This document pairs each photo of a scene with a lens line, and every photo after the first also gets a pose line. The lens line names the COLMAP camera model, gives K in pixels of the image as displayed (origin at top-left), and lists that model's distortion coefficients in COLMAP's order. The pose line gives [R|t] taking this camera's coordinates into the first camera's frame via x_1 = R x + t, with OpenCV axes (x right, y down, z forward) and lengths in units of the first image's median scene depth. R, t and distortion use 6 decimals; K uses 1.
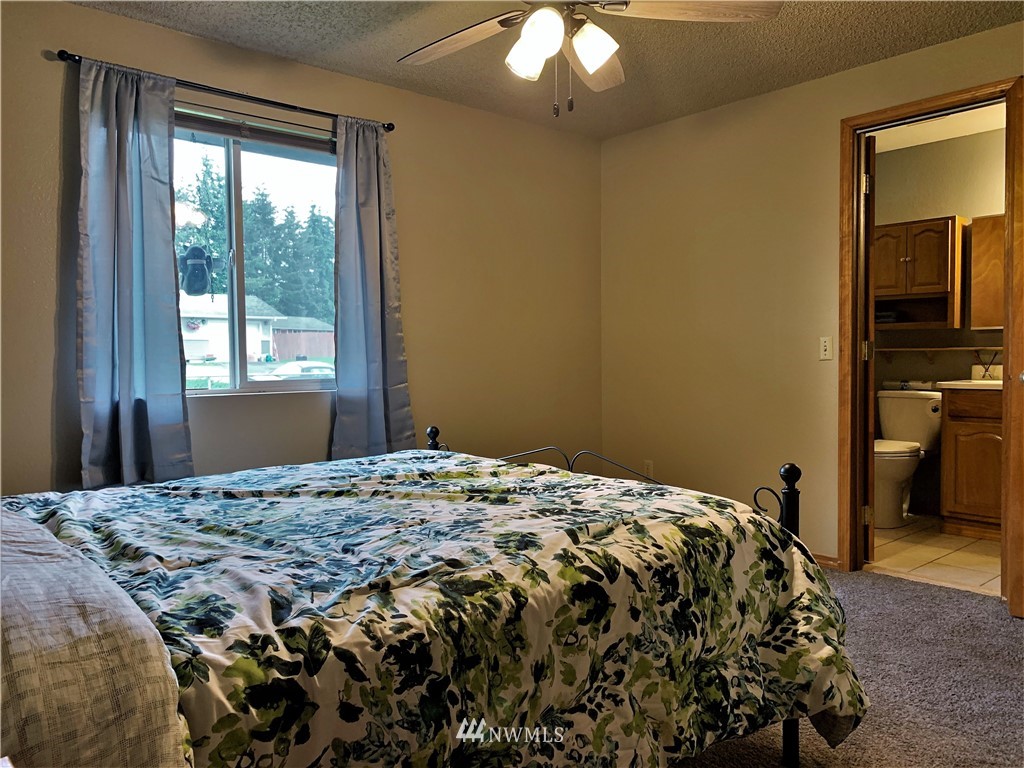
lens RADIAL K [[800.7, 0, 512.0], [0, 800.7, 384.0], [0, 0, 1]] dist [0.047826, 0.000802]
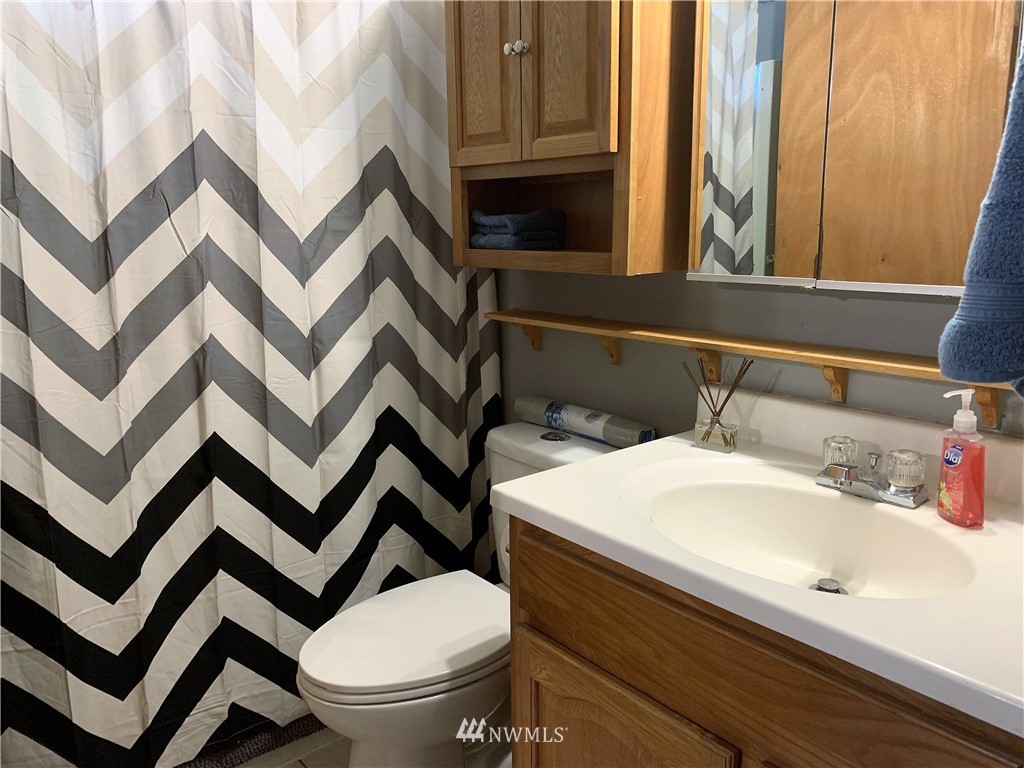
lens RADIAL K [[800.7, 0, 512.0], [0, 800.7, 384.0], [0, 0, 1]] dist [0.047826, 0.000802]
pose [[0.999577, 0.008674, -0.027759, 0.494441], [-0.004383, 0.988514, 0.151066, -0.071932], [0.028751, -0.150880, 0.988134, 0.674204]]
